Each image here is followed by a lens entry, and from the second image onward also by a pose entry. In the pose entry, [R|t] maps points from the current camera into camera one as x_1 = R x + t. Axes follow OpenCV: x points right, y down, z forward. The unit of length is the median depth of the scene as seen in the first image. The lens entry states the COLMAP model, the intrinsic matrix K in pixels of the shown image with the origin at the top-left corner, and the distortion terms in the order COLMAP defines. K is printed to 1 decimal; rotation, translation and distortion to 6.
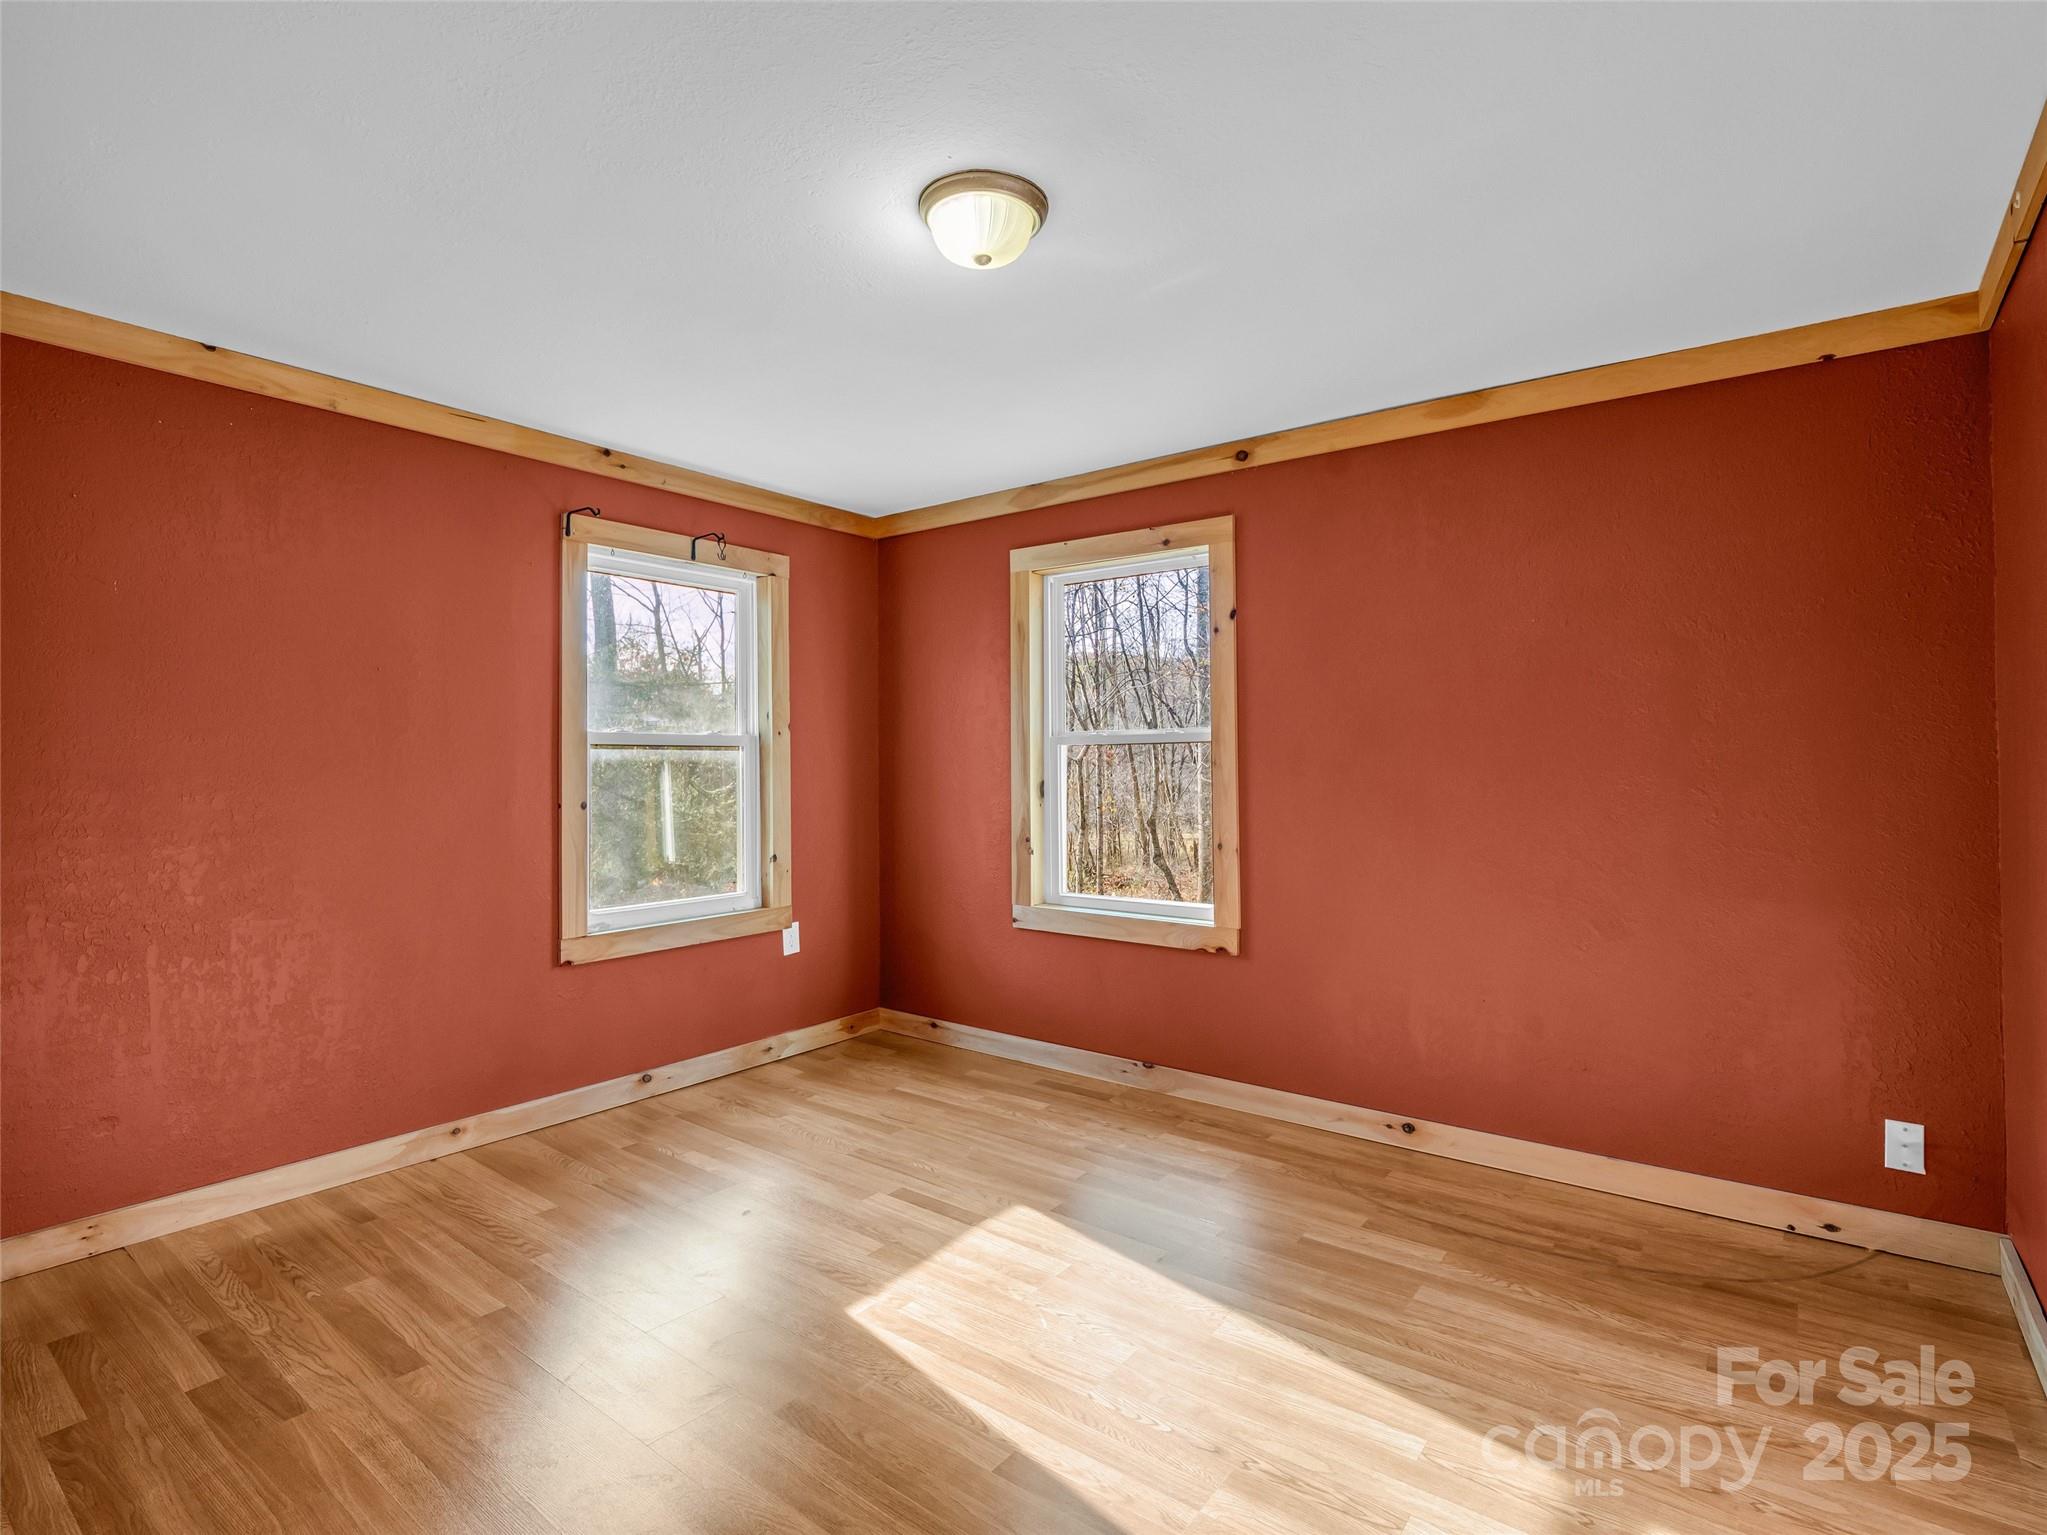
lens RADIAL K [[1006.9, 0, 1020.6], [0, 1006.9, 747.0], [0, 0, 1]] dist [-0.001393, -0.010111]
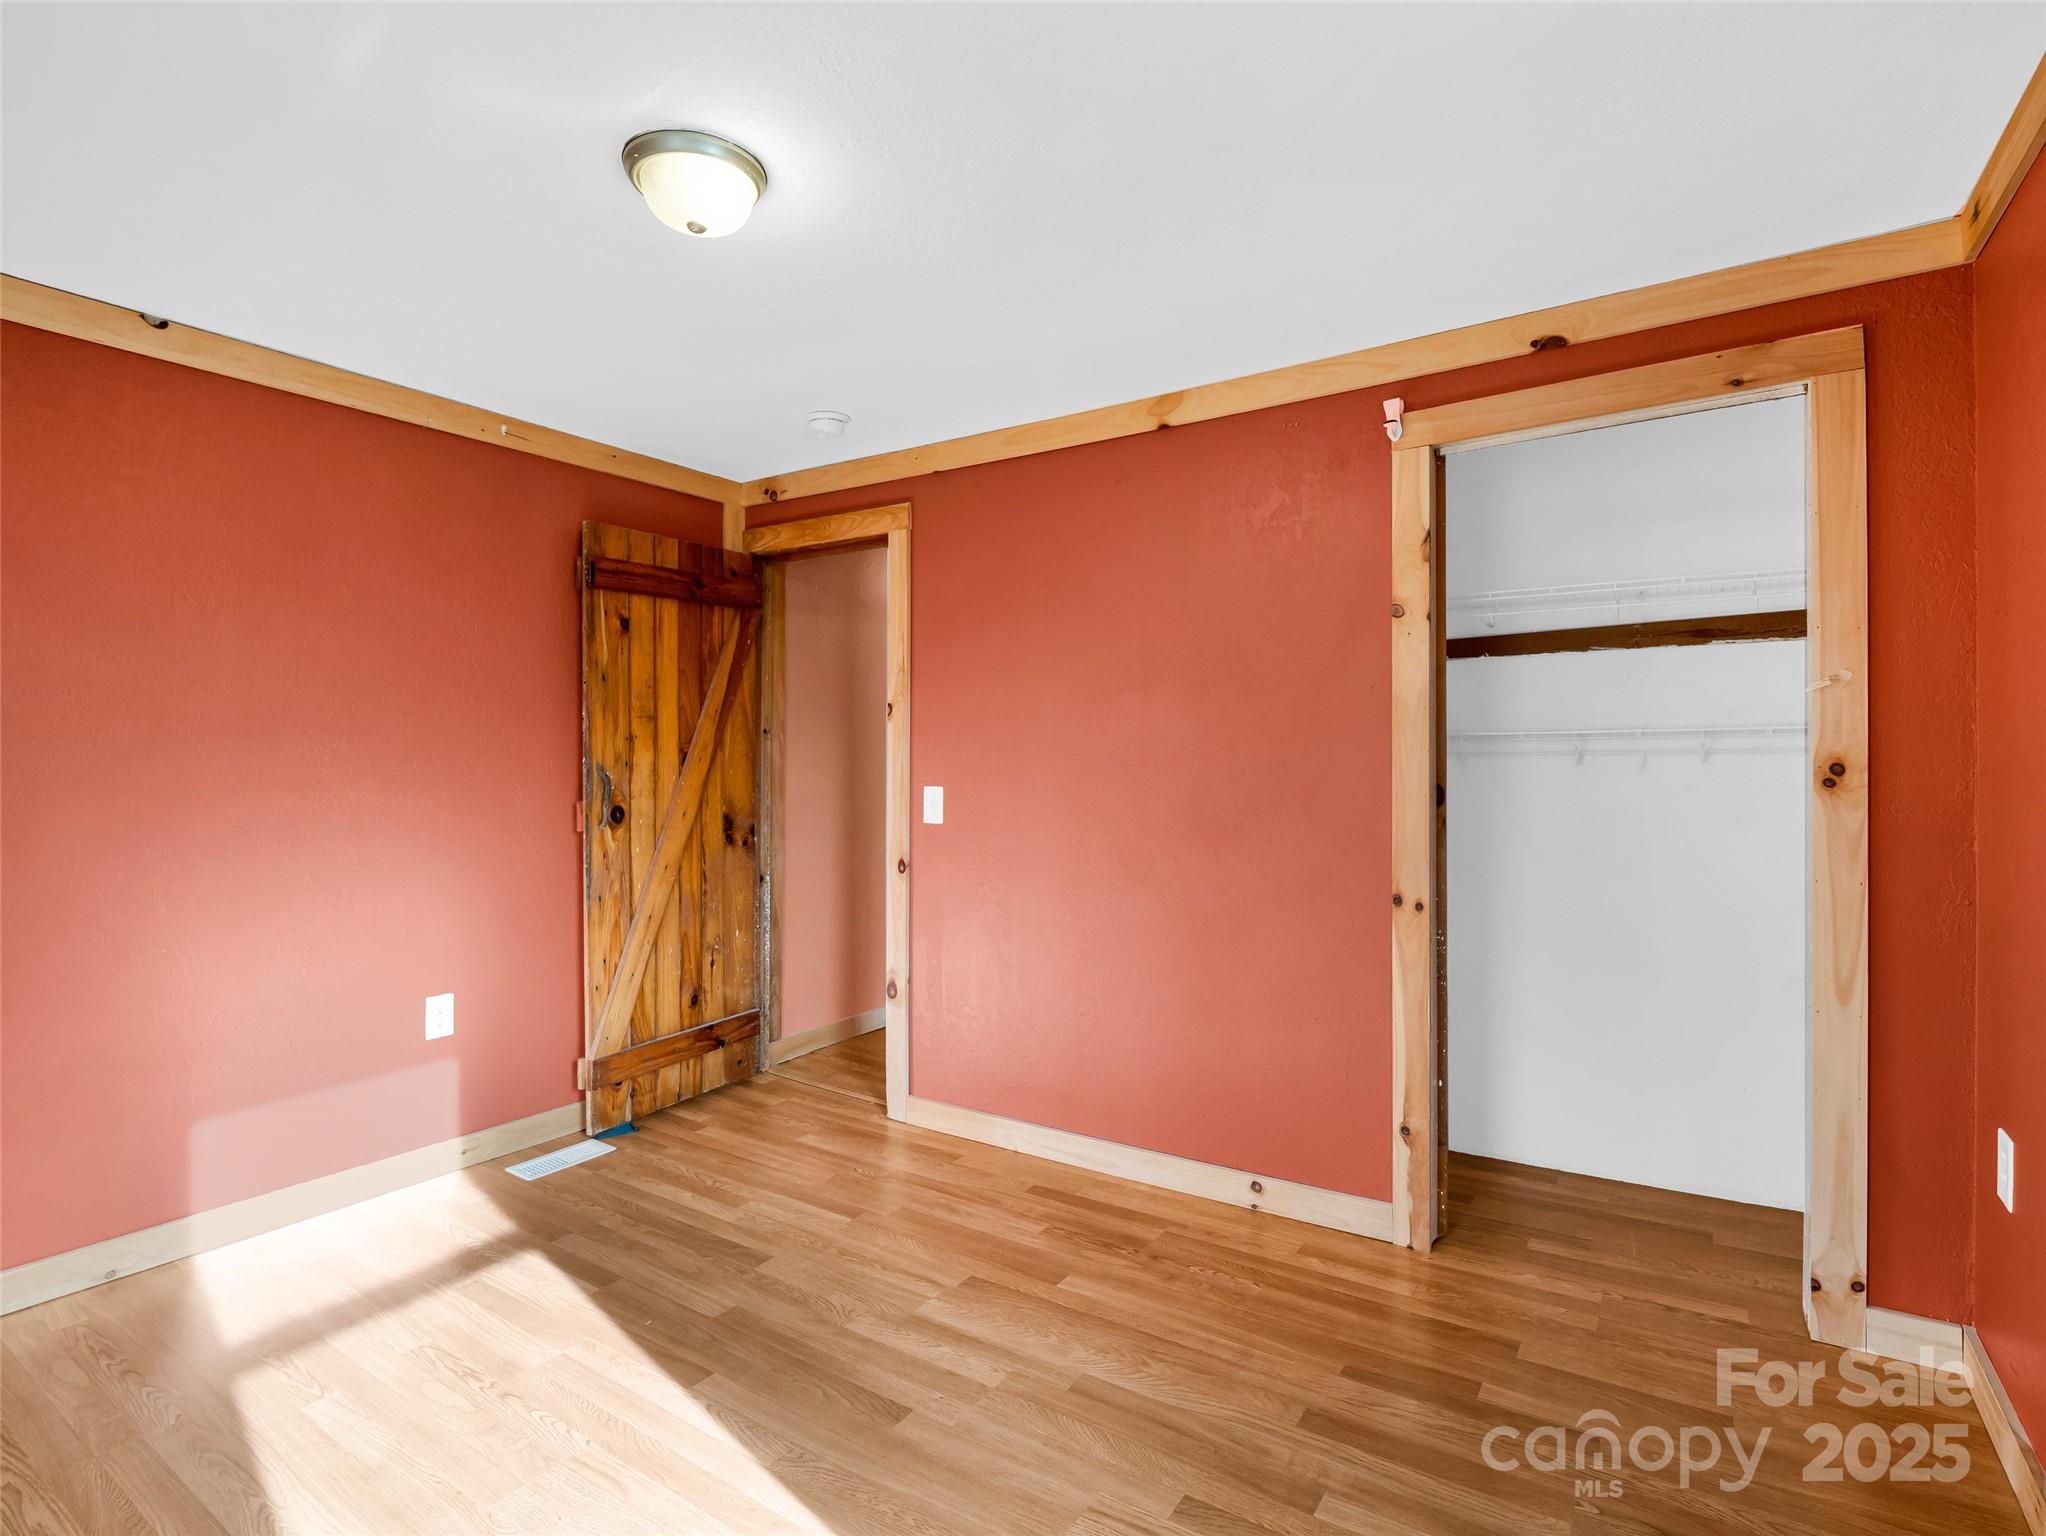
lens RADIAL K [[999.9, 0, 1024.7], [0, 999.9, 749.1], [0, 0, 1]] dist [-0.013712, -0.001952]
pose [[-0.997153, 0.002063, -0.075372, -0.290372], [0.005071, 0.999197, -0.039737, 0.019646], [0.075230, -0.040006, -0.996363, 2.086475]]
